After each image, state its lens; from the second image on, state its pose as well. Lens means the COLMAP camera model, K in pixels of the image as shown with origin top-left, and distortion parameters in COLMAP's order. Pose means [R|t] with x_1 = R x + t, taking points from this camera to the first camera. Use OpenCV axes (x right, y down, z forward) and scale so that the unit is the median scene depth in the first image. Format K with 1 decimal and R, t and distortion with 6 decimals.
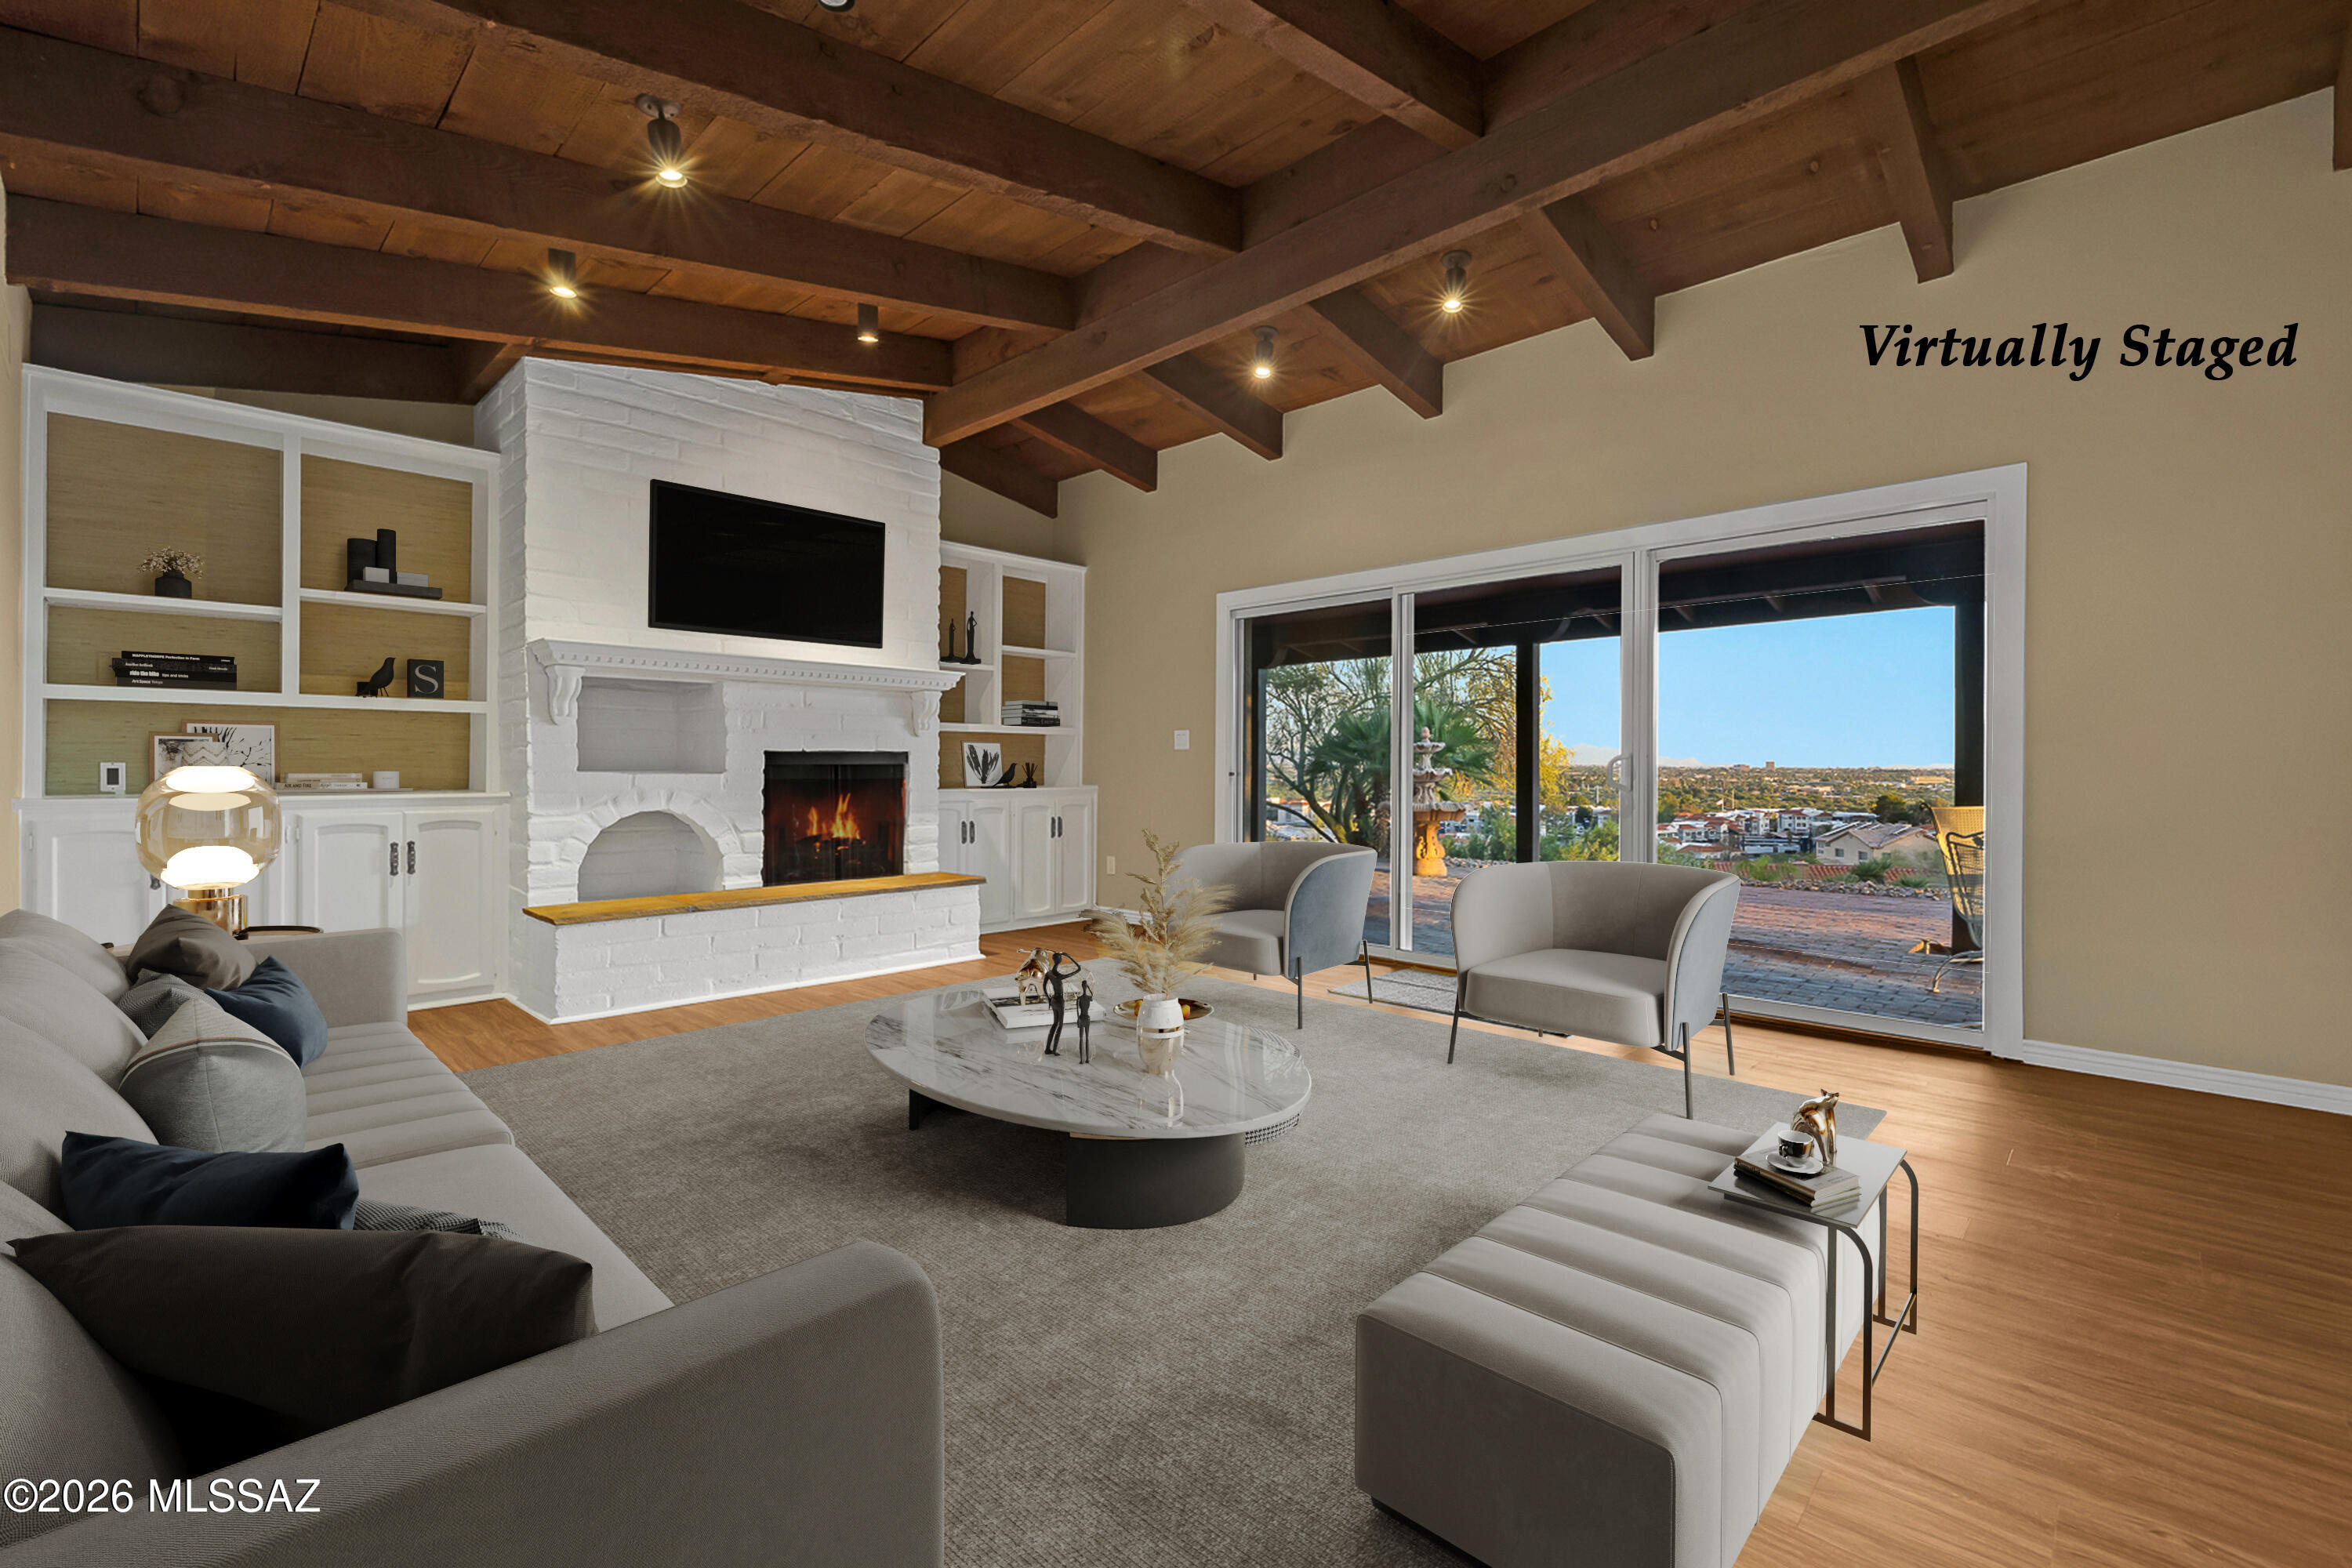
lens RADIAL K [[1053.6, 0, 1143.1], [0, 1053.6, 776.5], [0, 0, 1]] dist [0.010439, 0.000596]
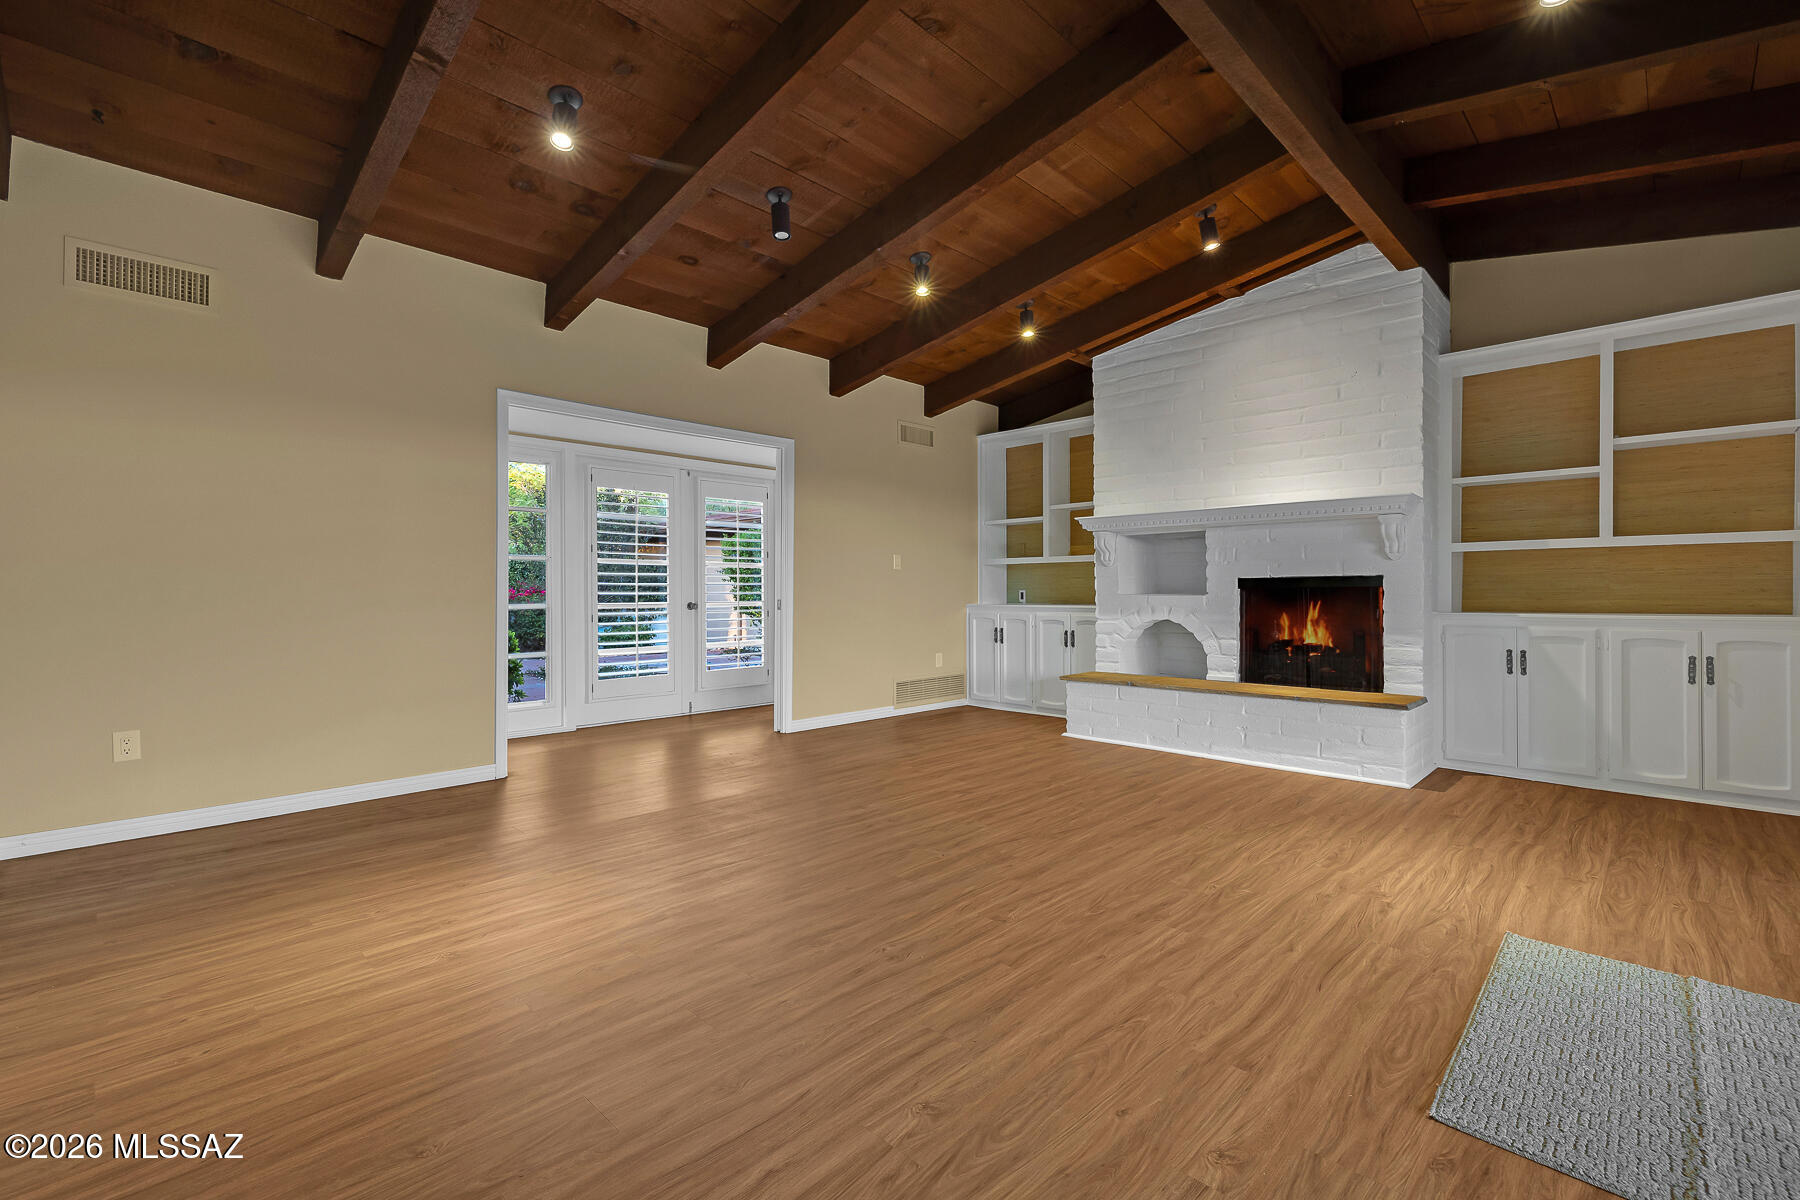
lens RADIAL K [[749.9, 0, 882.7], [0, 749.9, 590.7], [0, 0, 1]] dist [-0.017248, -0.000107]
pose [[-0.000563, -0.005589, -0.999984, 0.562235], [-0.007430, 0.999957, -0.005585, 0.000137], [0.999972, 0.007427, -0.000604, 0.562852]]
